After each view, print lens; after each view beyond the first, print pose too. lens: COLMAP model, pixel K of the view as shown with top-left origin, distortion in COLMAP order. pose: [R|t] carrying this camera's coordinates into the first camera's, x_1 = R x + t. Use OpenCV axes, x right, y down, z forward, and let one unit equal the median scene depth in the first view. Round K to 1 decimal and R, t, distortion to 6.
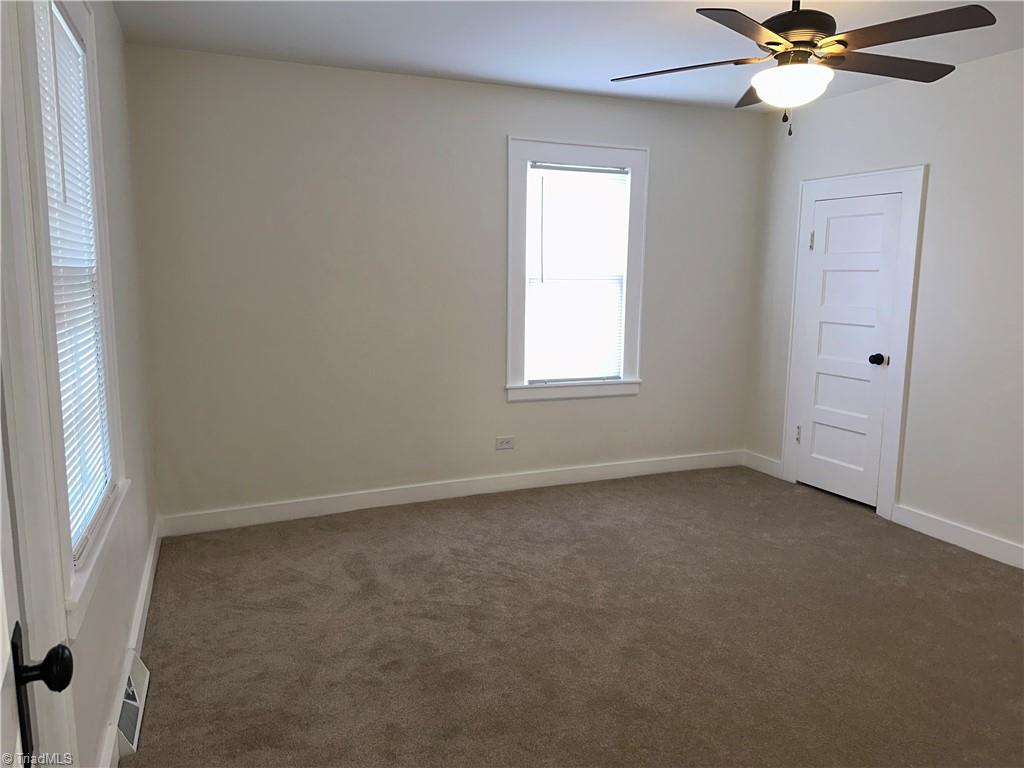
lens RADIAL K [[706.2, 0, 508.1], [0, 706.2, 377.6], [0, 0, 1]] dist [0.146445, -0.234547]
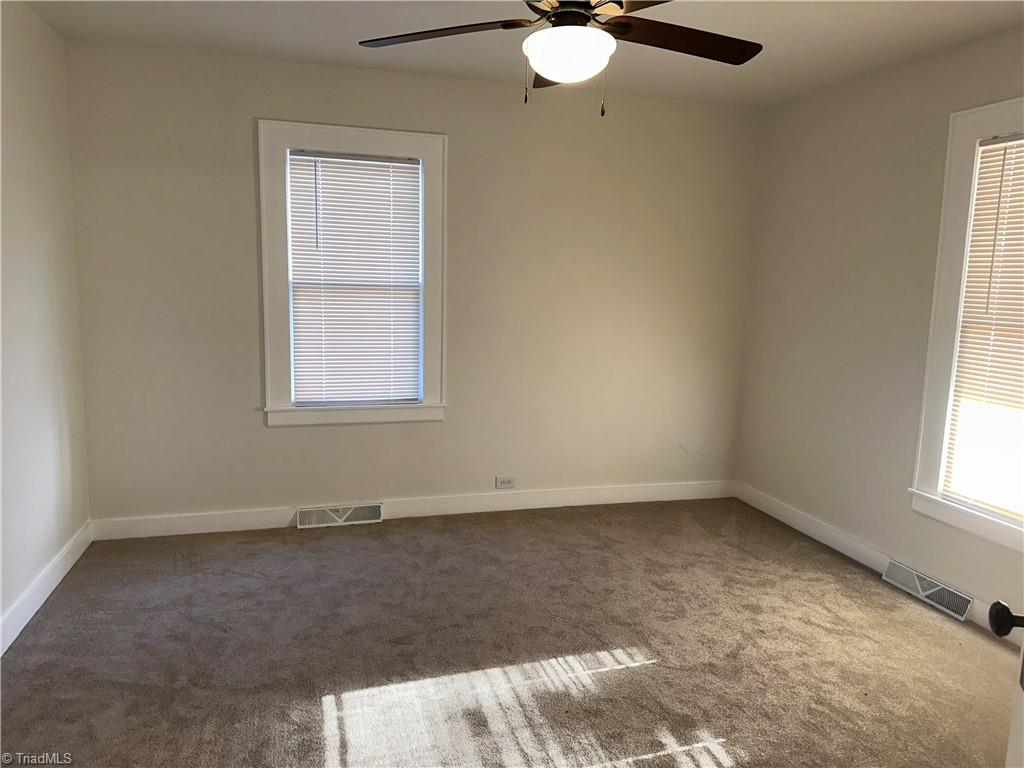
lens RADIAL K [[706.2, 0, 508.1], [0, 706.2, 377.6], [0, 0, 1]] dist [0.146445, -0.234547]
pose [[0.994028, 0.036471, -0.102846, 0.350585], [-0.038253, 0.999149, -0.015406, -0.018307], [0.102196, 0.019249, 0.994578, 0.143841]]
